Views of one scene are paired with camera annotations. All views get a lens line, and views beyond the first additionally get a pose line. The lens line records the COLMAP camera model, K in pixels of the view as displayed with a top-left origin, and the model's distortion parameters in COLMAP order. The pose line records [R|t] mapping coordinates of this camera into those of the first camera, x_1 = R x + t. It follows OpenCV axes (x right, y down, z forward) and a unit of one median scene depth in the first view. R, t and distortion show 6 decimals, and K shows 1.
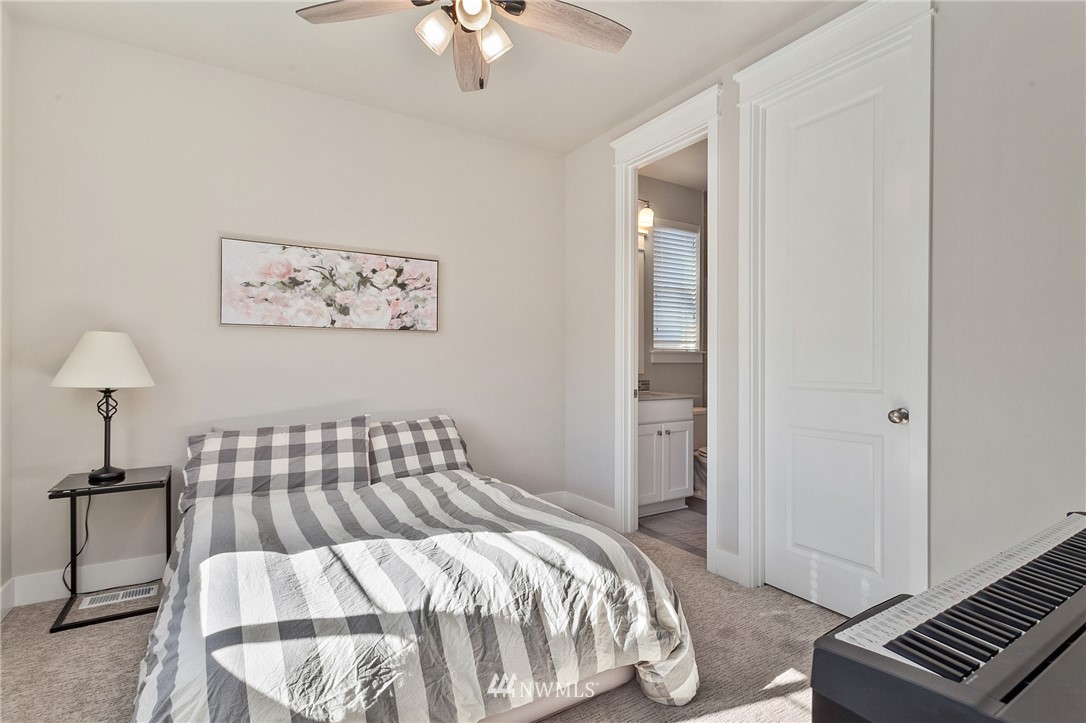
lens RADIAL K [[525.5, 0, 545.9], [0, 525.5, 359.2], [0, 0, 1]] dist [0.002627, 0.001732]
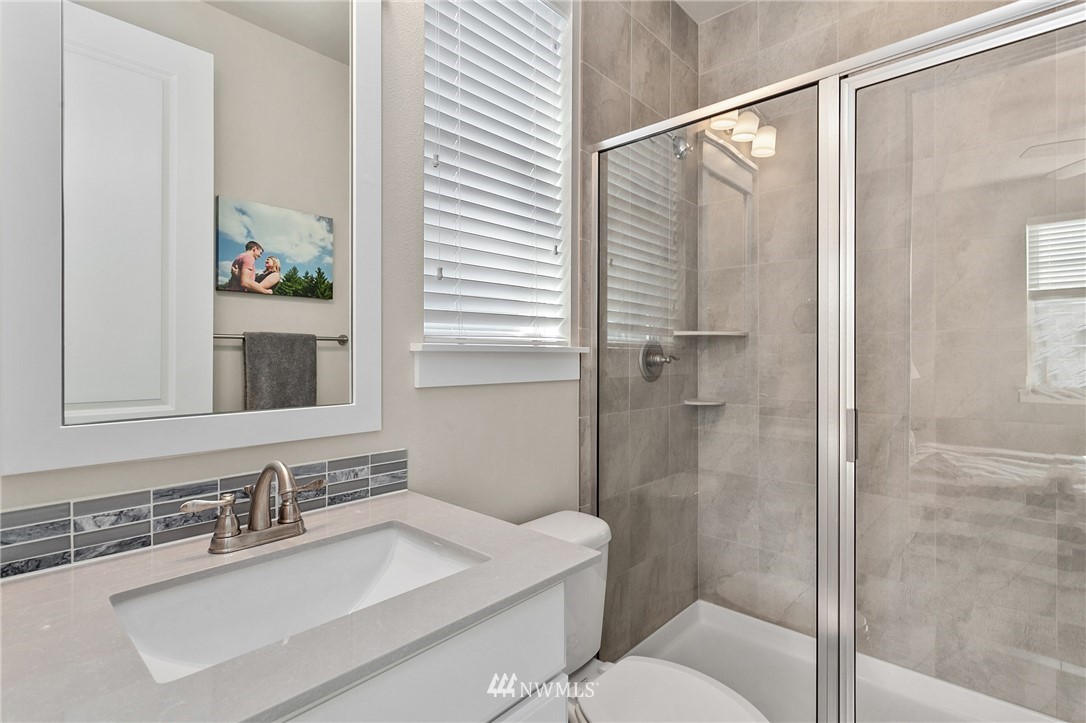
lens RADIAL K [[525.5, 0, 545.9], [0, 525.5, 359.2], [0, 0, 1]] dist [0.002627, 0.001732]
pose [[0.964368, -0.002849, 0.264549, 0.188854], [0.001288, 0.999981, 0.006076, -0.009907], [-0.264561, -0.005519, 0.964353, 0.688787]]
